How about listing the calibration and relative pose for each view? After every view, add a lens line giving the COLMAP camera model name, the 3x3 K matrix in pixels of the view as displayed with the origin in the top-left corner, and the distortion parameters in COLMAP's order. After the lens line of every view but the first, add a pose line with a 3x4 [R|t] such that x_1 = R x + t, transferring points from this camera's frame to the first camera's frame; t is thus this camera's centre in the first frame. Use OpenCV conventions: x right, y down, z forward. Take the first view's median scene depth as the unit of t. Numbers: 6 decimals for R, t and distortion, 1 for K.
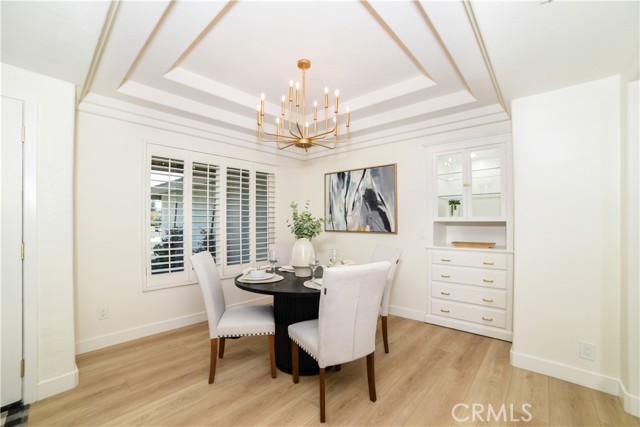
lens RADIAL K [[265.7, 0, 316.2], [0, 265.7, 218.2], [0, 0, 1]] dist [-0.066341, 0.007271]
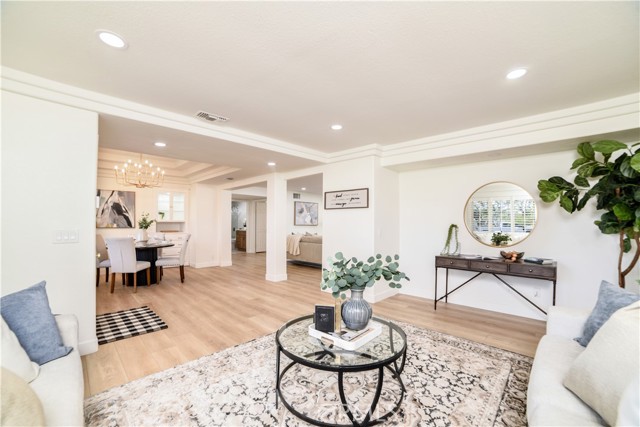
lens RADIAL K [[265.7, 0, 323.4], [0, 265.7, 220.0], [0, 0, 1]] dist [-0.066341, 0.007271]
pose [[0.026778, 0.001148, 0.999641, -1.405892], [-0.016811, 0.999858, -0.000698, -0.018852], [-0.999500, -0.016786, 0.026793, -0.396866]]
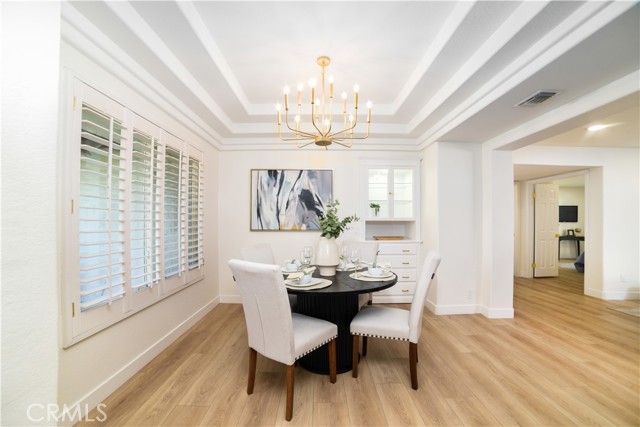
lens RADIAL K [[265.7, 0, 318.6], [0, 265.7, 216.7], [0, 0, 1]] dist [-0.066341, 0.007271]
pose [[0.739405, 0.006334, 0.673231, -0.465203], [-0.007098, 0.999974, -0.001613, -0.000964], [-0.673224, -0.003586, 0.739430, 0.176465]]
